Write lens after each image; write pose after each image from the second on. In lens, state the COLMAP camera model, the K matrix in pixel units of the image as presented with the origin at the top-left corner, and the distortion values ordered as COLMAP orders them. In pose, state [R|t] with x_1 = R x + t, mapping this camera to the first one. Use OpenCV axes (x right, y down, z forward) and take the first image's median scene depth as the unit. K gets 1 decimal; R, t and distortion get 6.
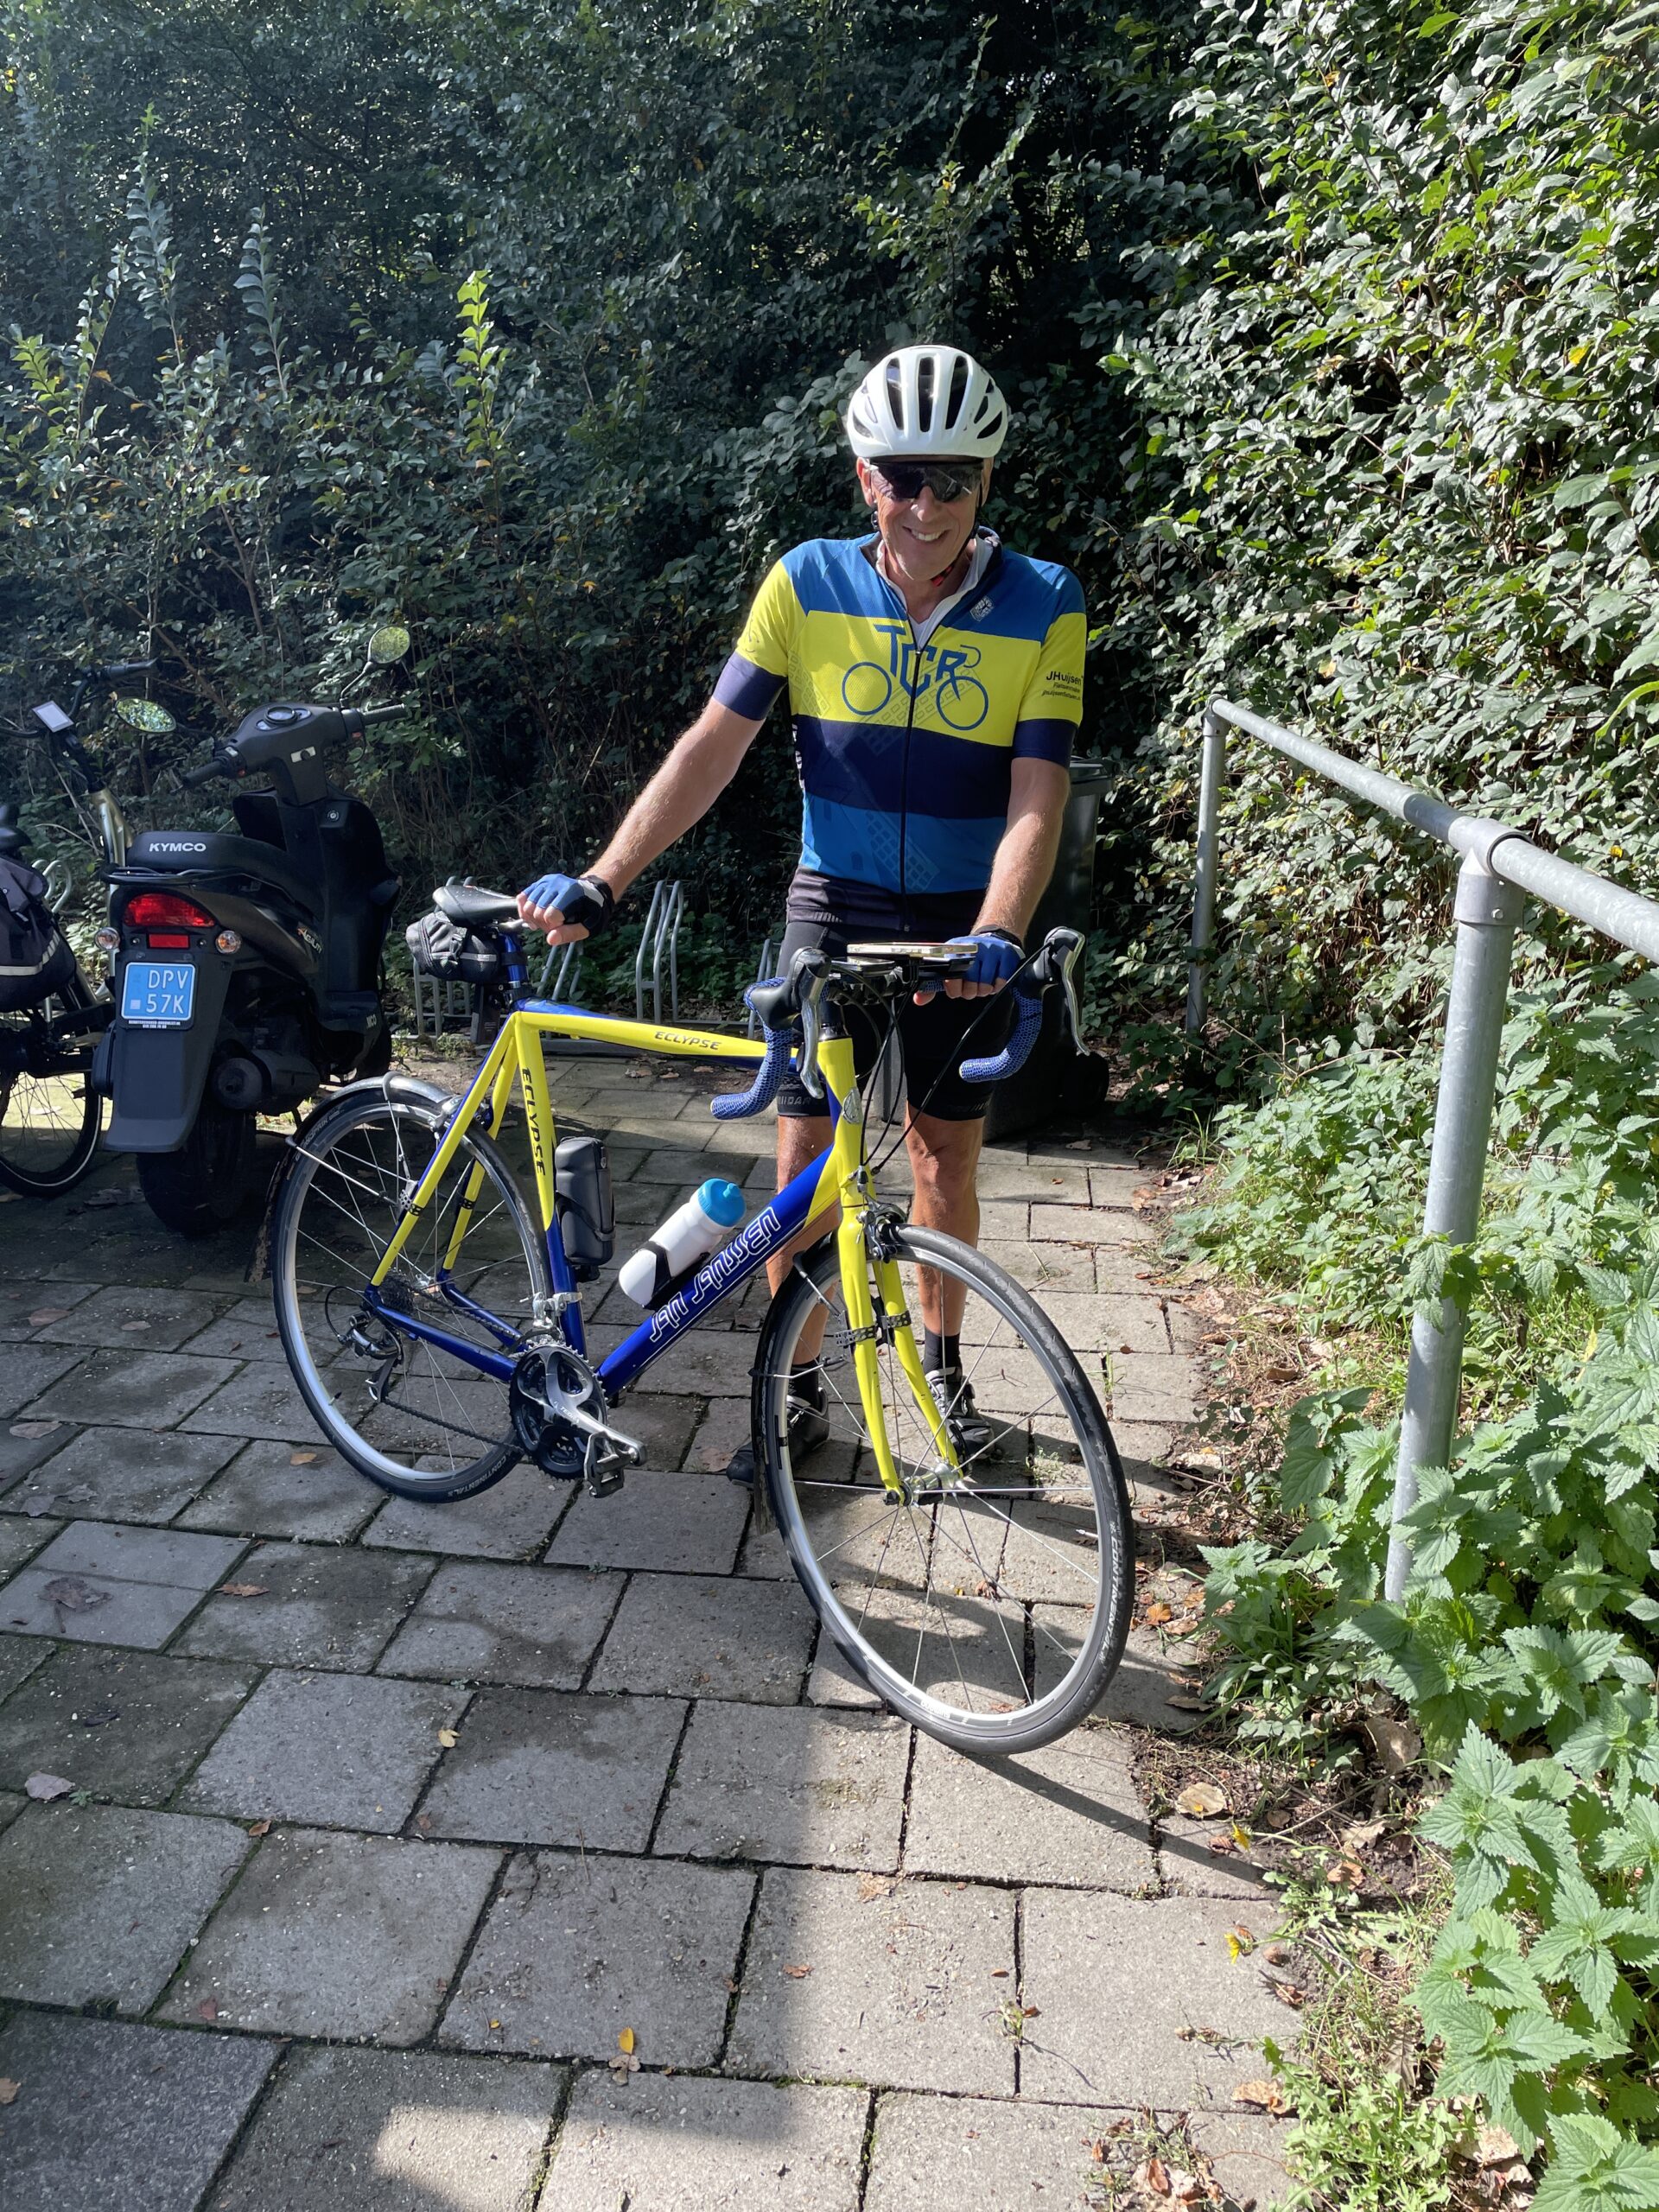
lens RADIAL K [[1703.8, 0, 834.1], [0, 1703.8, 1107.6], [0, 0, 1]] dist [0.042649, -0.046568]
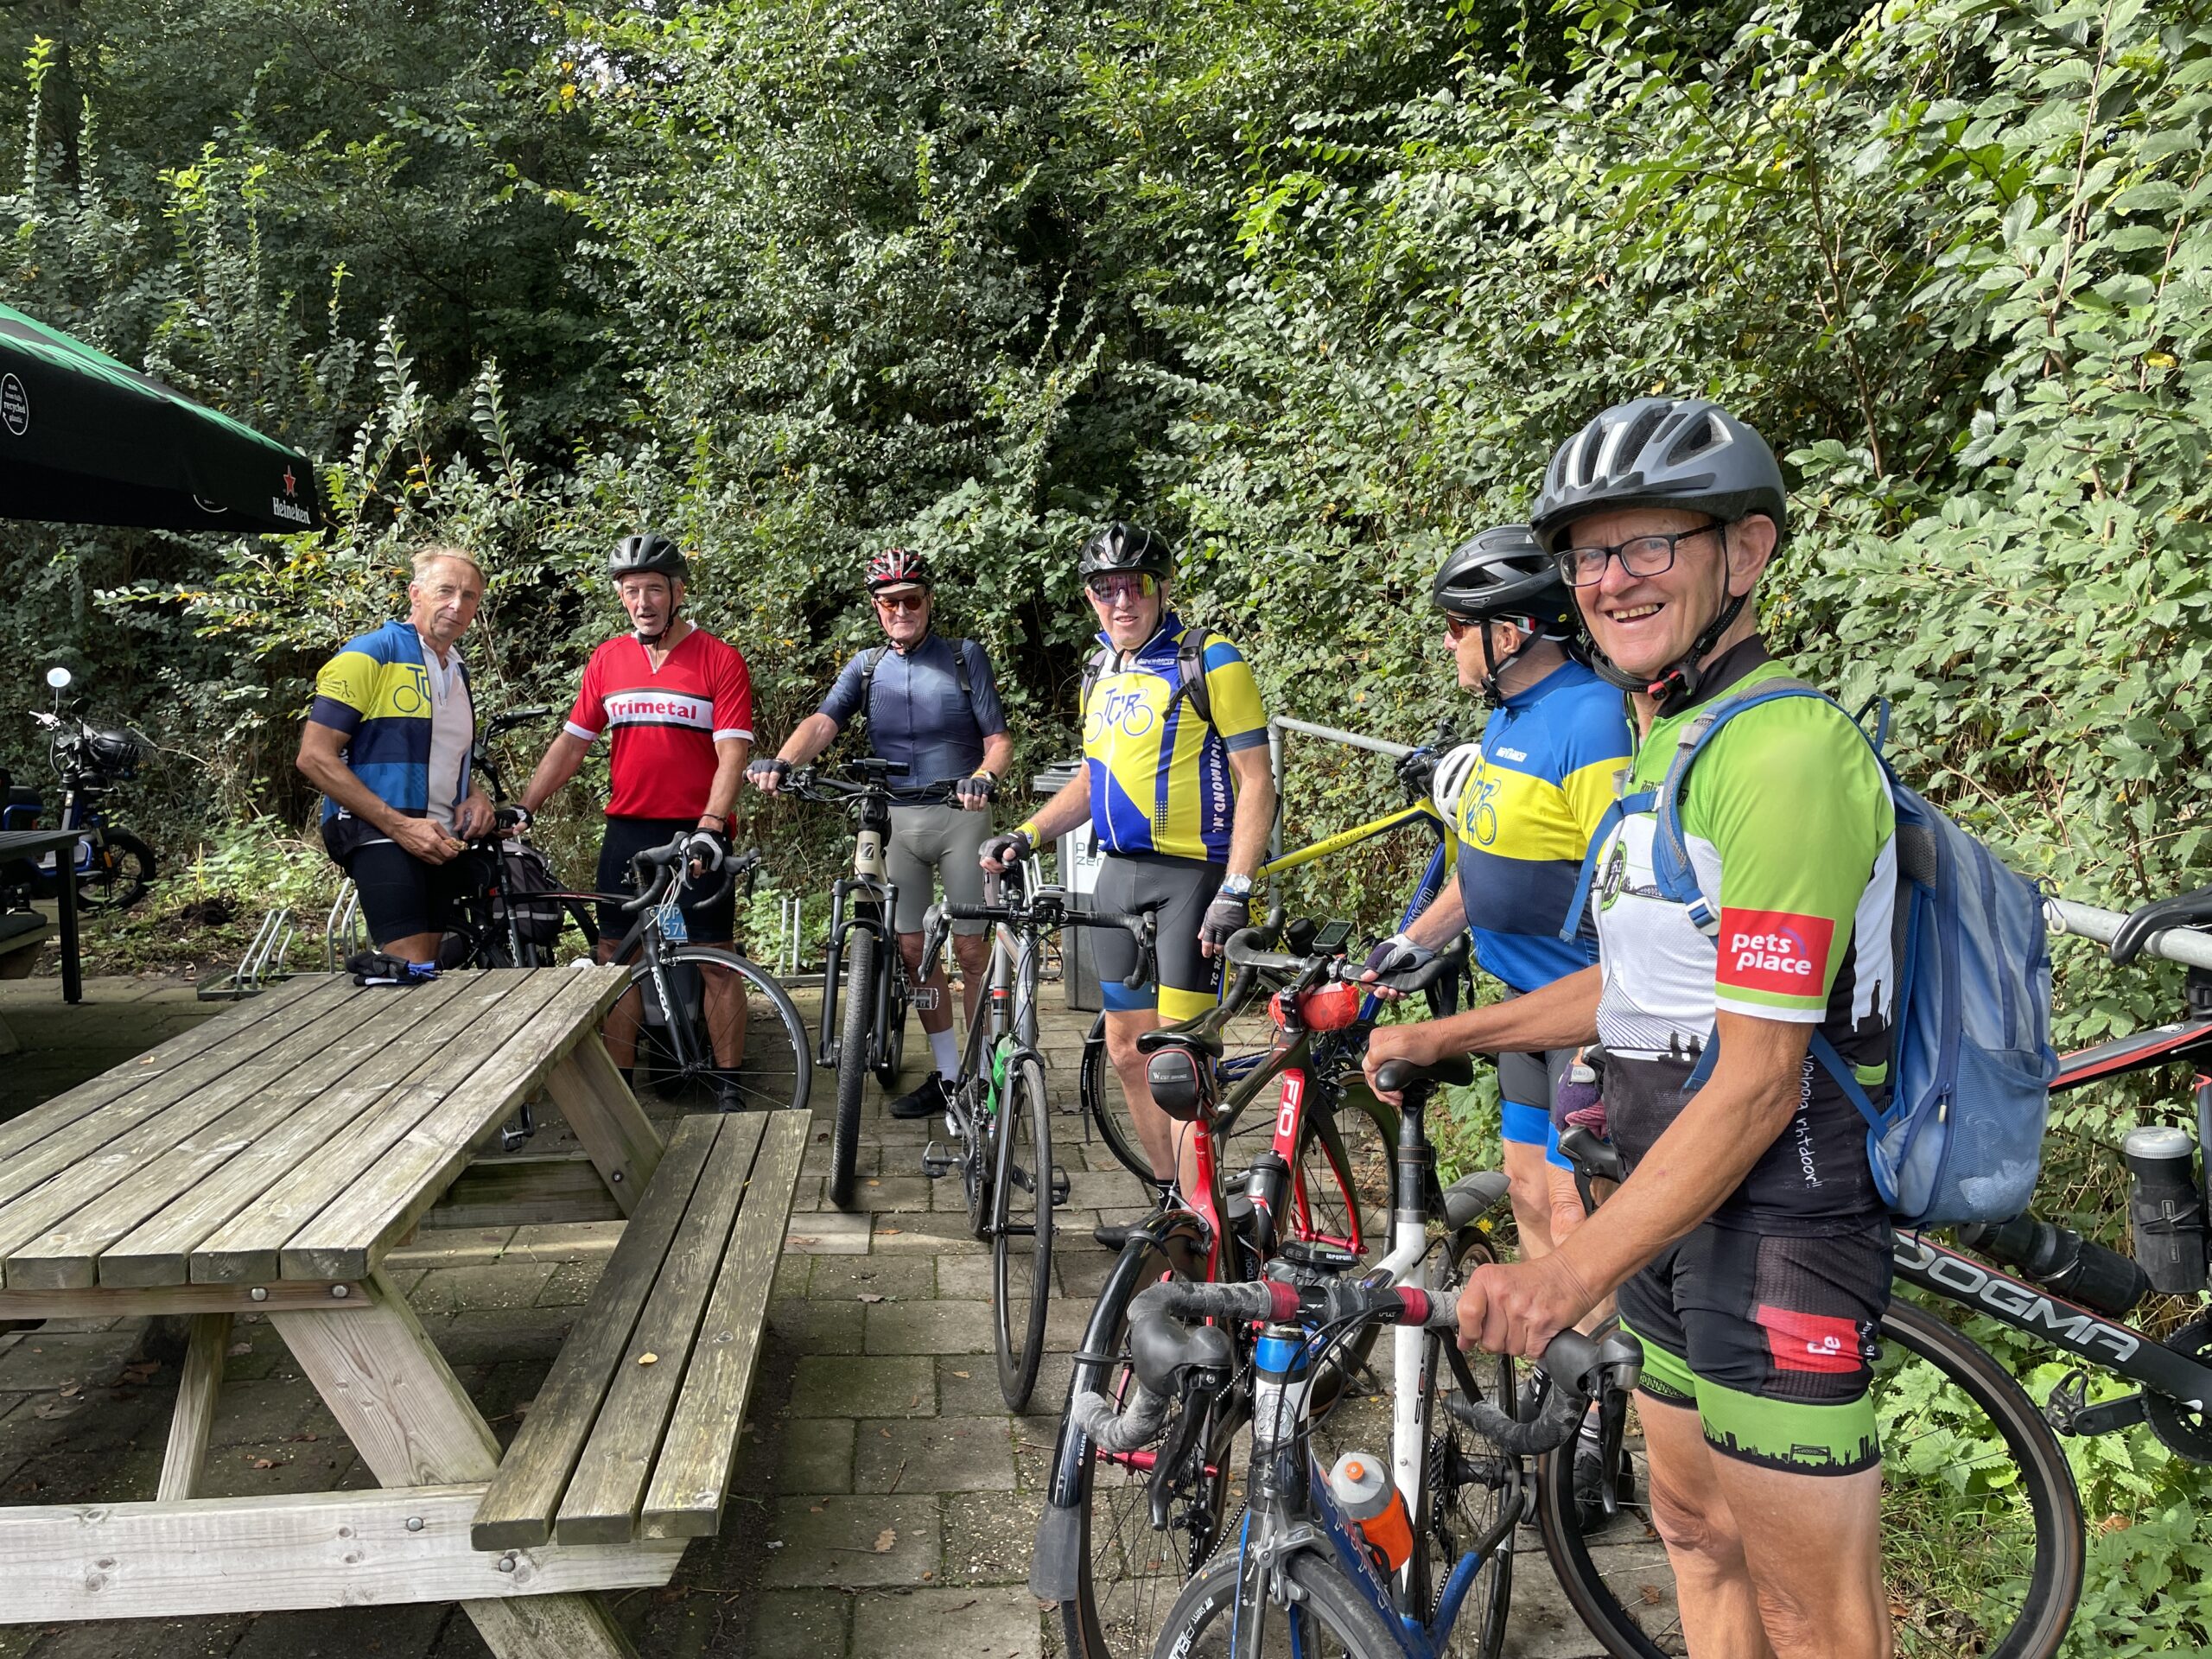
lens RADIAL K [[1703.8, 0, 1101.4], [0, 1703.8, 830.8], [0, 0, 1]] dist [0.042649, -0.046568]
pose [[0.974973, -0.033336, 0.219810, -0.244084], [0.069789, 0.984609, -0.160231, 0.085204], [-0.211085, 0.171561, 0.962294, -0.374839]]
